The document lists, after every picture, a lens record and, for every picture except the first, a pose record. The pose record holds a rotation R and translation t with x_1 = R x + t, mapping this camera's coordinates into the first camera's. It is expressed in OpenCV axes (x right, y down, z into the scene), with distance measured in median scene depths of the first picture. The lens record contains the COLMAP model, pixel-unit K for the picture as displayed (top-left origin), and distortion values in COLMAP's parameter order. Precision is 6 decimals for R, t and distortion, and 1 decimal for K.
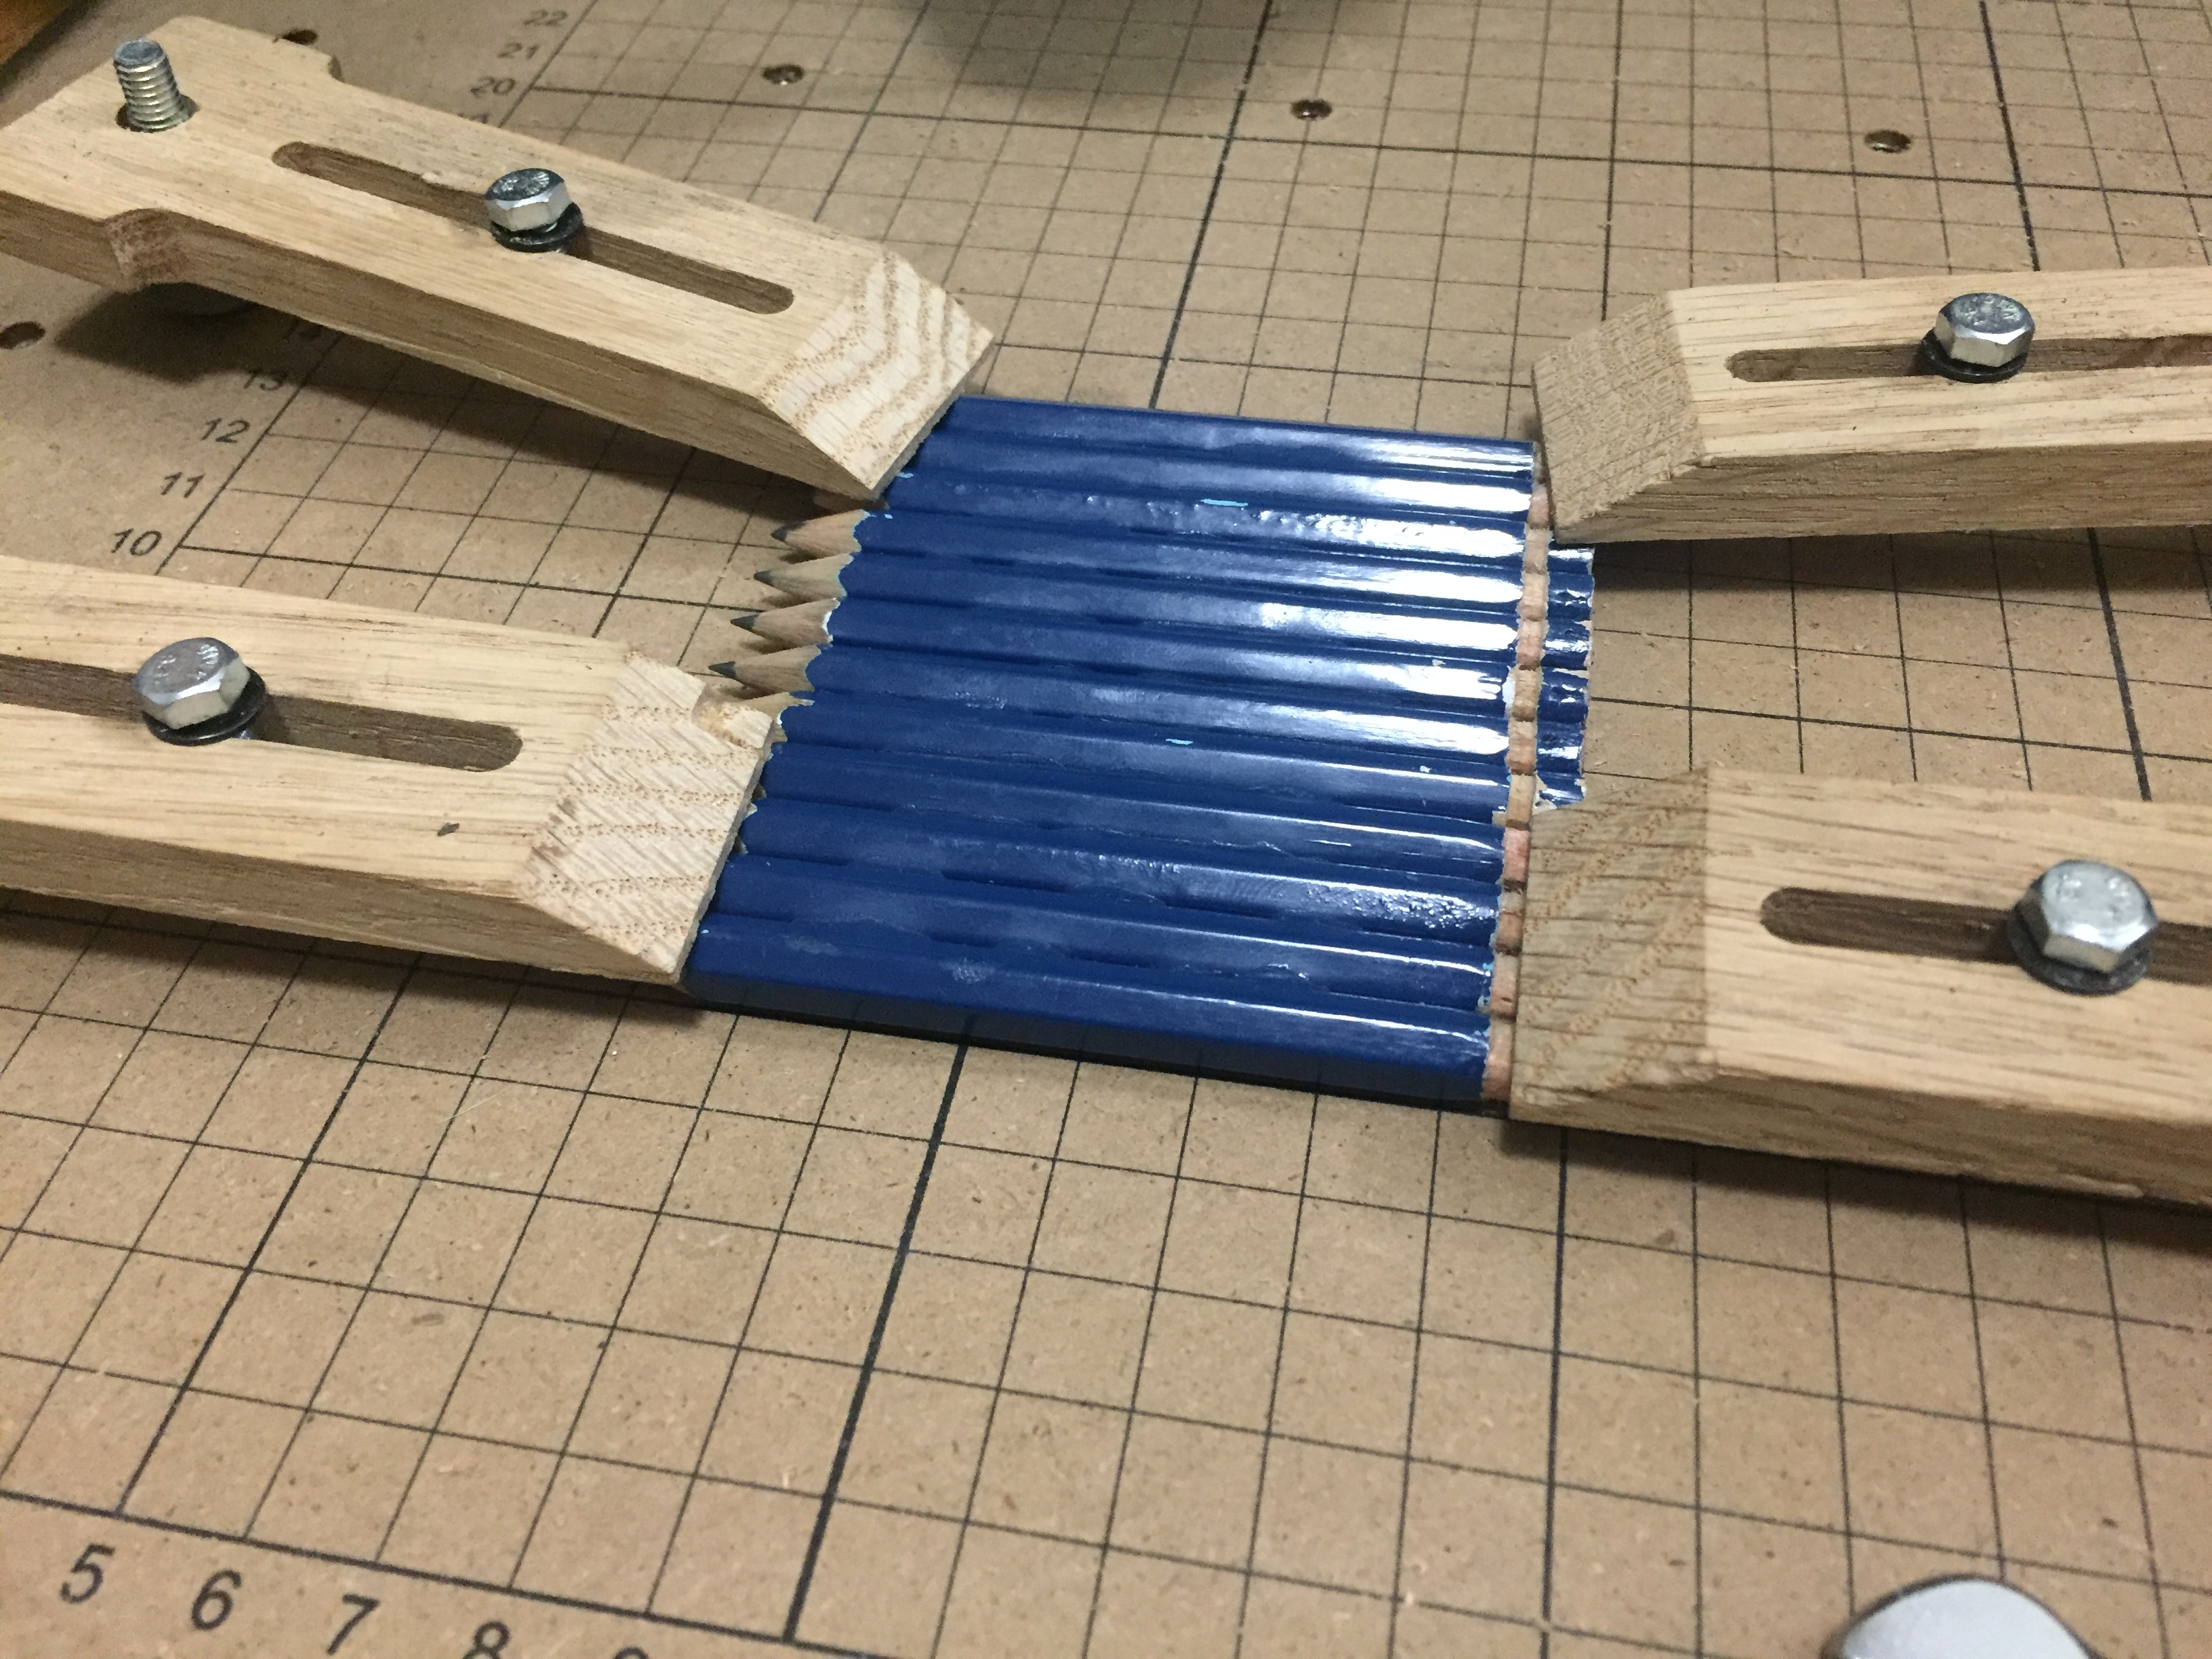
lens RADIAL K [[1865.1, 0, 1122.5], [0, 1865.1, 830.2], [0, 0, 1]] dist [-0.016426, -0.018864]
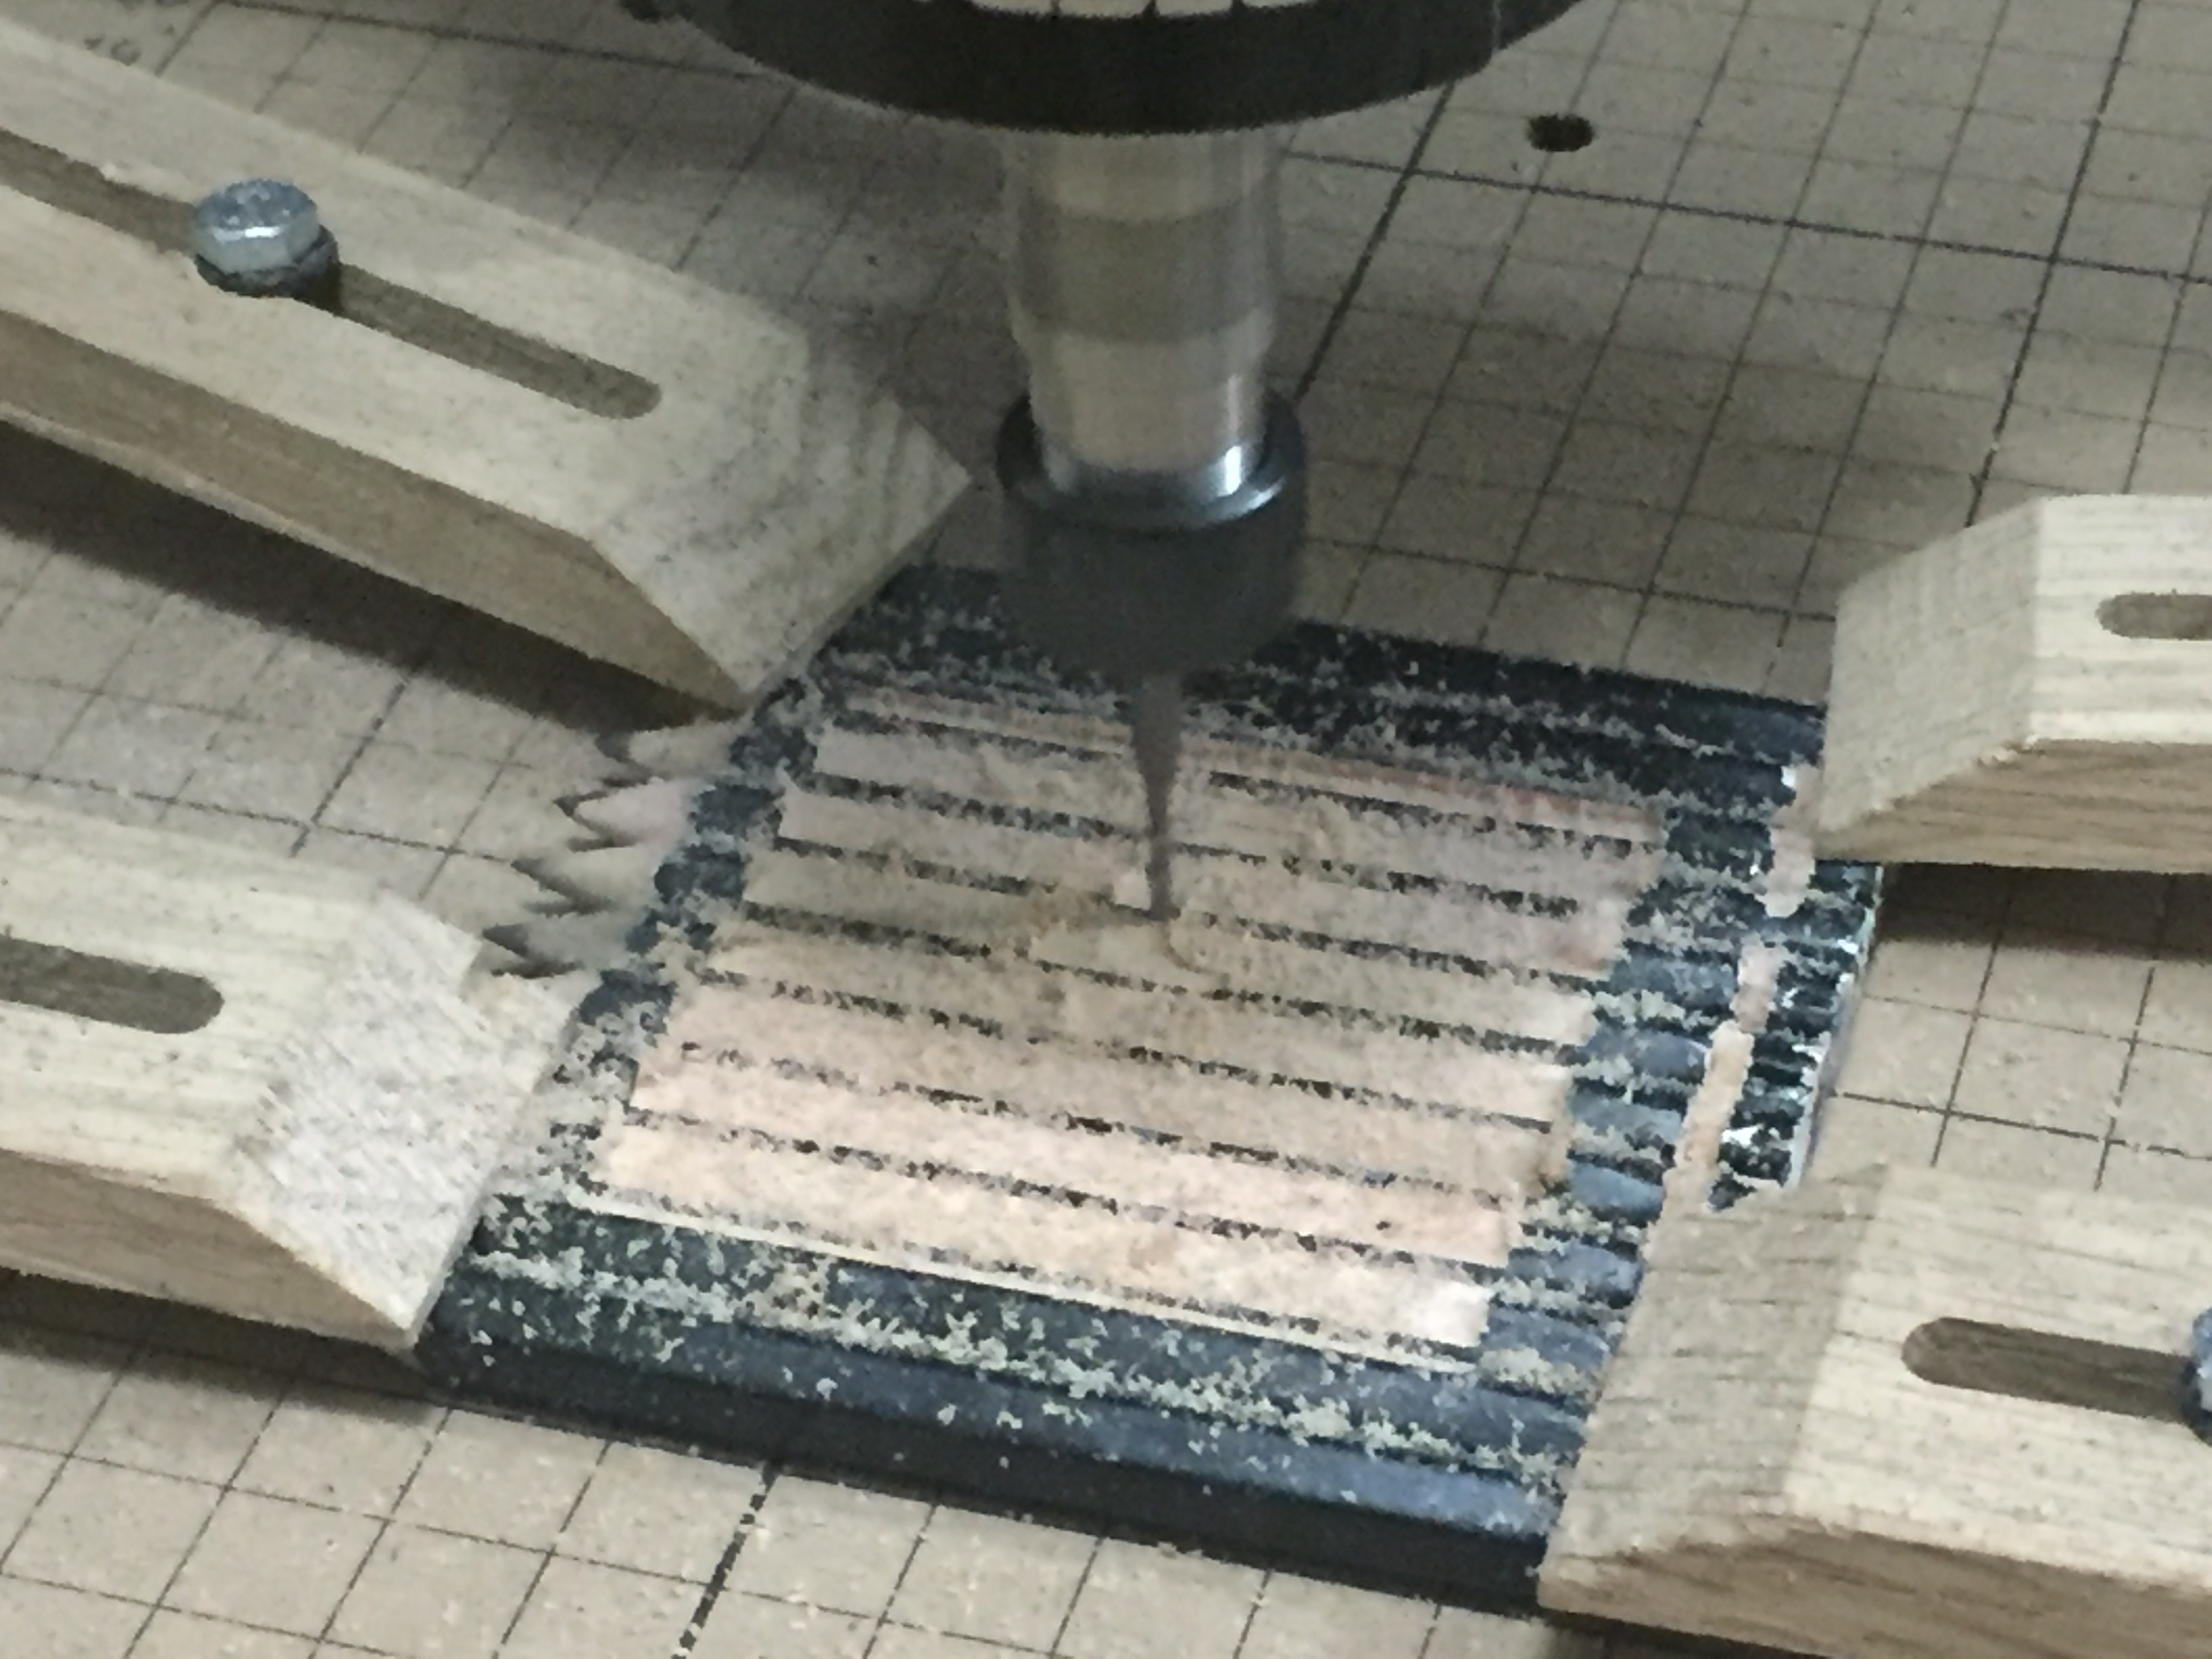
lens RADIAL K [[5803.5, 0, 1120.9], [0, 5803.5, 829.8], [0, 0, 1]] dist [-0.086199, 0.000000]
pose [[0.994550, 0.076957, -0.070336, 0.172513], [-0.088357, 0.980269, -0.176820, 0.258717], [0.055341, 0.182071, 0.981727, -1.203655]]
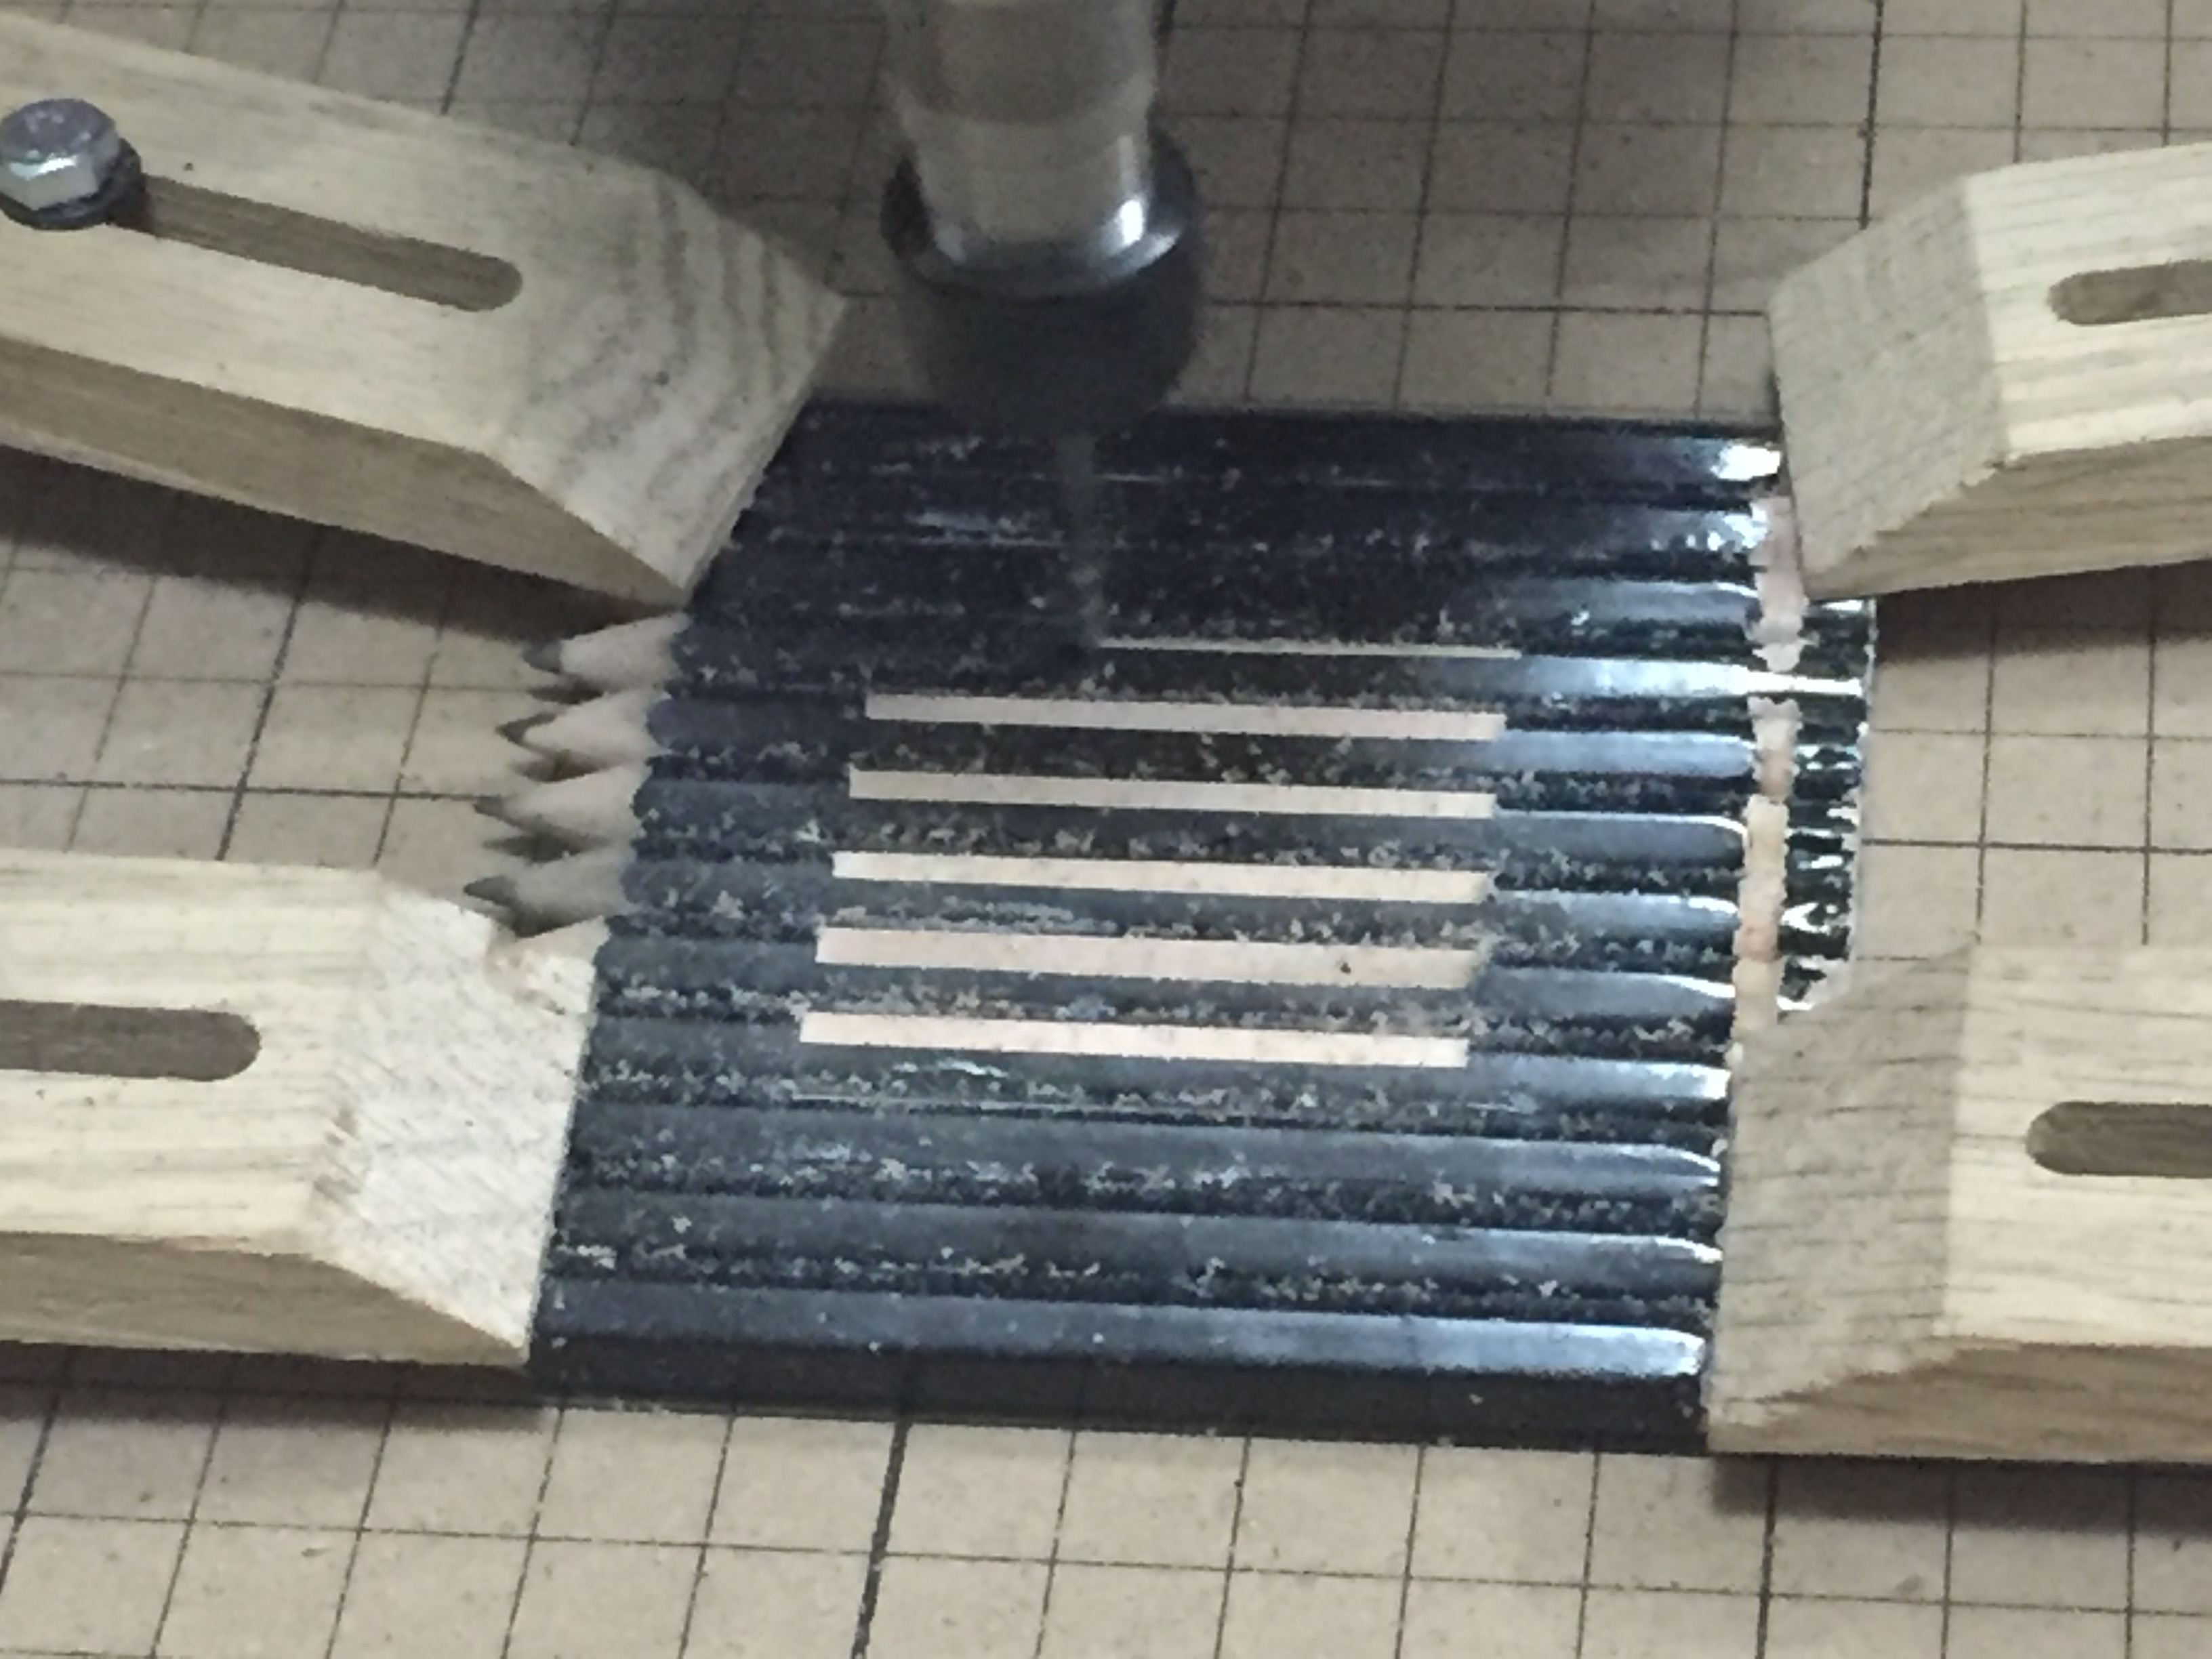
lens RADIAL K [[6924.6, 0, 1094.0], [0, 6924.6, 835.0], [0, 0, 1]] dist [-0.129183, 0.000000]
pose [[0.997234, -0.072459, 0.016576, -0.056391], [0.073428, 0.994967, -0.068186, 0.078701], [-0.011552, 0.069214, 0.997535, -1.619281]]
